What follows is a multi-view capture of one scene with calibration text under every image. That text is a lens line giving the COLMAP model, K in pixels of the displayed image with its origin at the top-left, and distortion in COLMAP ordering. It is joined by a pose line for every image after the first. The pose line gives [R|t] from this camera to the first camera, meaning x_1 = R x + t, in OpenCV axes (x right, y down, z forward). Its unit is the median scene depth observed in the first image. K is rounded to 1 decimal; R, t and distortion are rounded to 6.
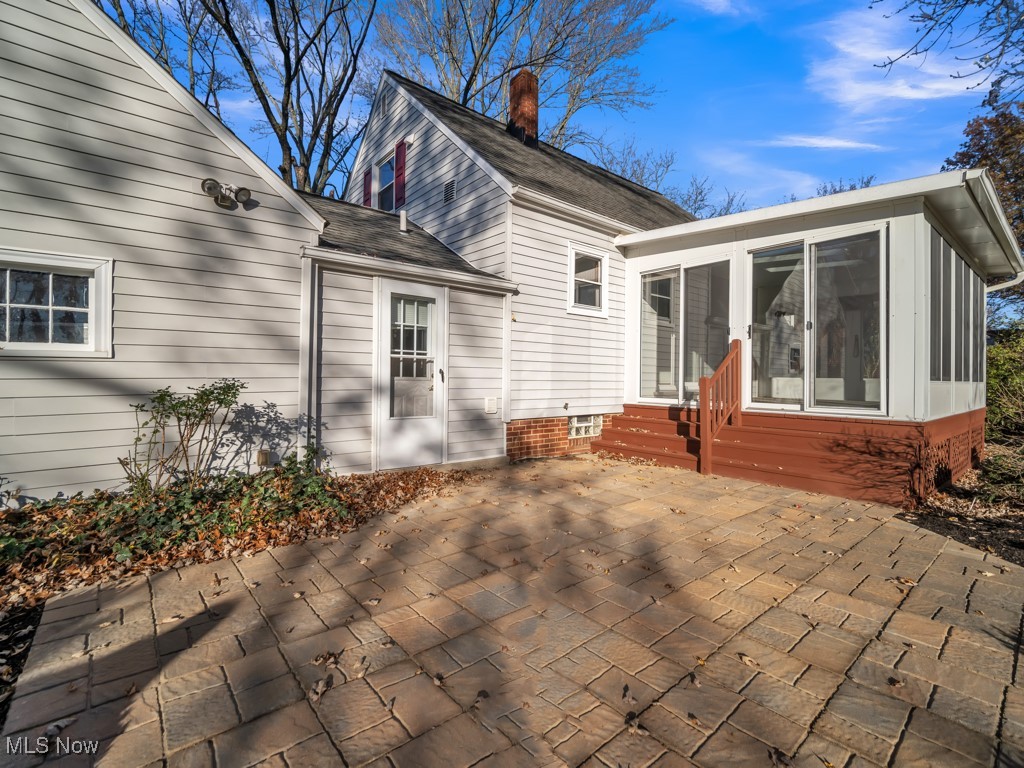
lens RADIAL K [[456.4, 0, 513.4], [0, 456.4, 377.9], [0, 0, 1]] dist [-0.001327, 0.000006]
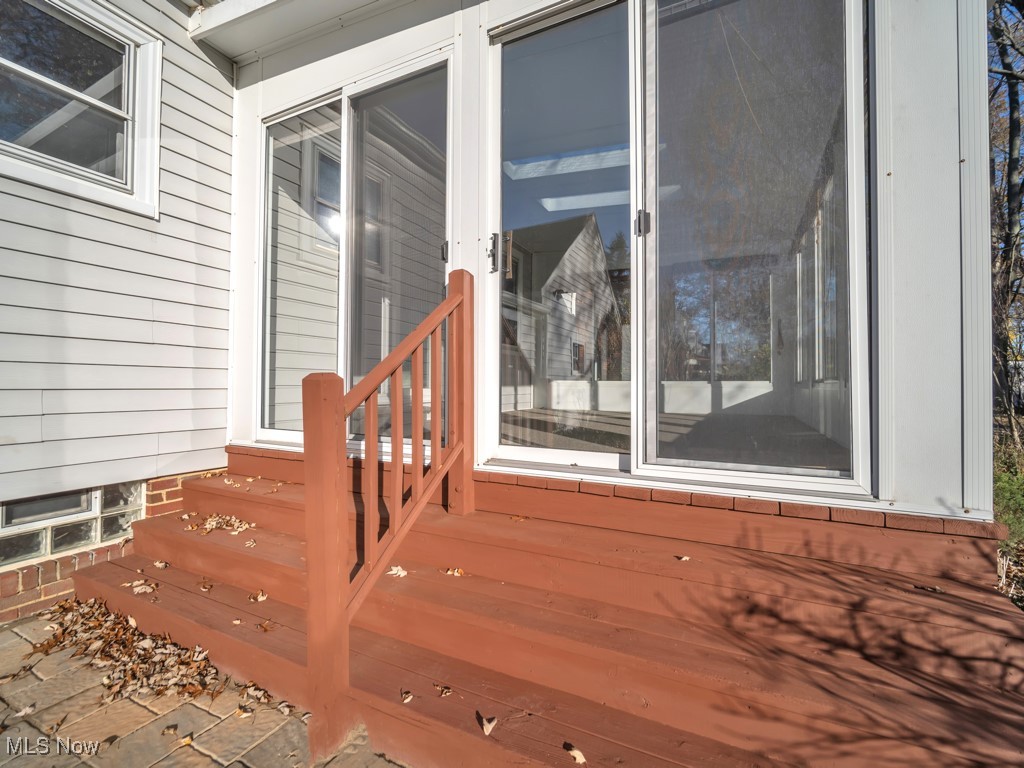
lens RADIAL K [[456.4, 0, 513.4], [0, 456.4, 377.9], [0, 0, 1]] dist [-0.001327, 0.000006]
pose [[0.907055, 0.005020, 0.420982, 0.356921], [0.002409, 0.999851, -0.017112, 0.005731], [-0.421005, 0.016535, 0.906908, 0.626442]]
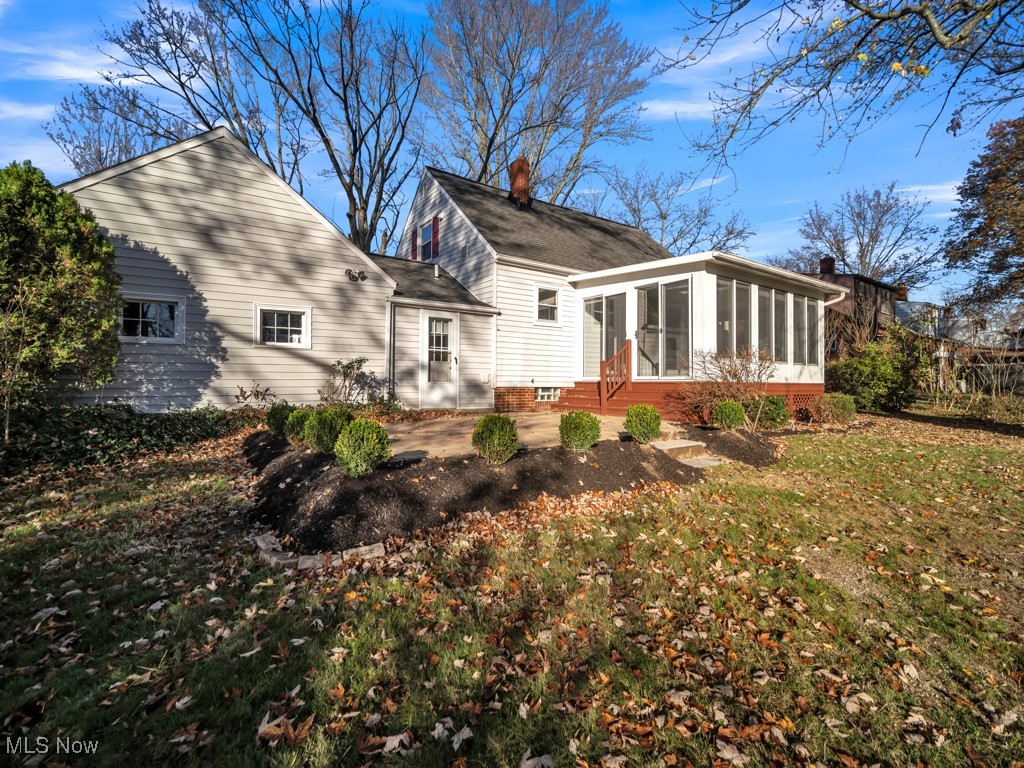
lens RADIAL K [[437.3, 0, 512.0], [0, 437.3, 384.0], [0, 0, 1]] dist [0.001051, 0.000022]
pose [[0.996581, -0.002973, -0.082565, 0.180839], [0.003205, 0.999991, 0.002677, 0.072297], [0.082557, -0.002932, 0.996582, -0.626083]]
